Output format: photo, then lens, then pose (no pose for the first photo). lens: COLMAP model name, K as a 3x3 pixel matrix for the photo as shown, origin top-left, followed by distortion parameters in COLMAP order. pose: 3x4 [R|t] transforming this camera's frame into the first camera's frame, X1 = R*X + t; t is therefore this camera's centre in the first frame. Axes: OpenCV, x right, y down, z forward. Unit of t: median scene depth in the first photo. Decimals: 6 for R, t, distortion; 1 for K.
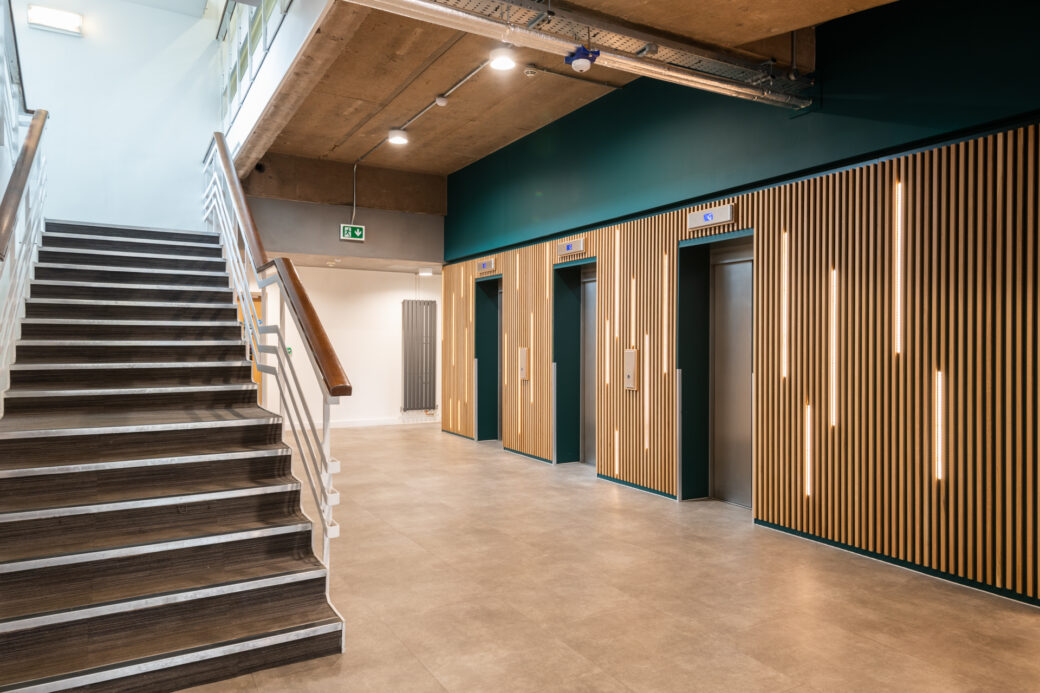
lens RADIAL K [[700.3, 0, 521.8], [0, 700.3, 343.6], [0, 0, 1]] dist [0.016851, -0.005433]
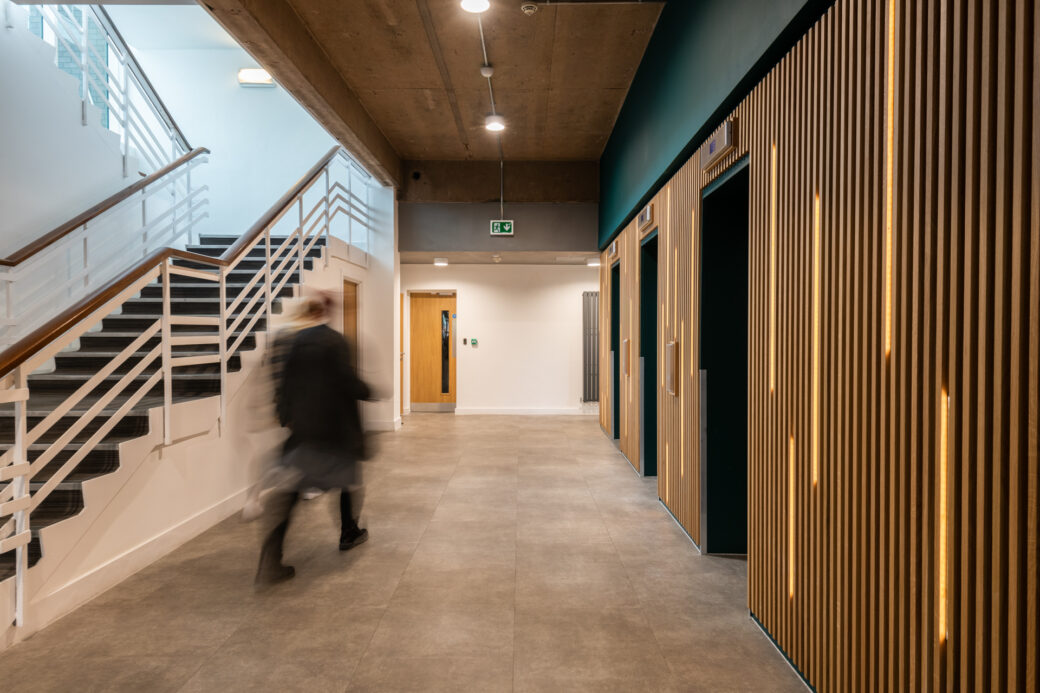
lens RADIAL K [[612.0, 0, 517.9], [0, 612.0, 347.6], [0, 0, 1]] dist [0.001746, 0.000353]
pose [[0.864818, 0.009797, -0.501991, 0.279585], [0.000190, 0.999803, 0.019842, 0.000543], [0.502086, -0.017255, 0.864645, 0.273627]]
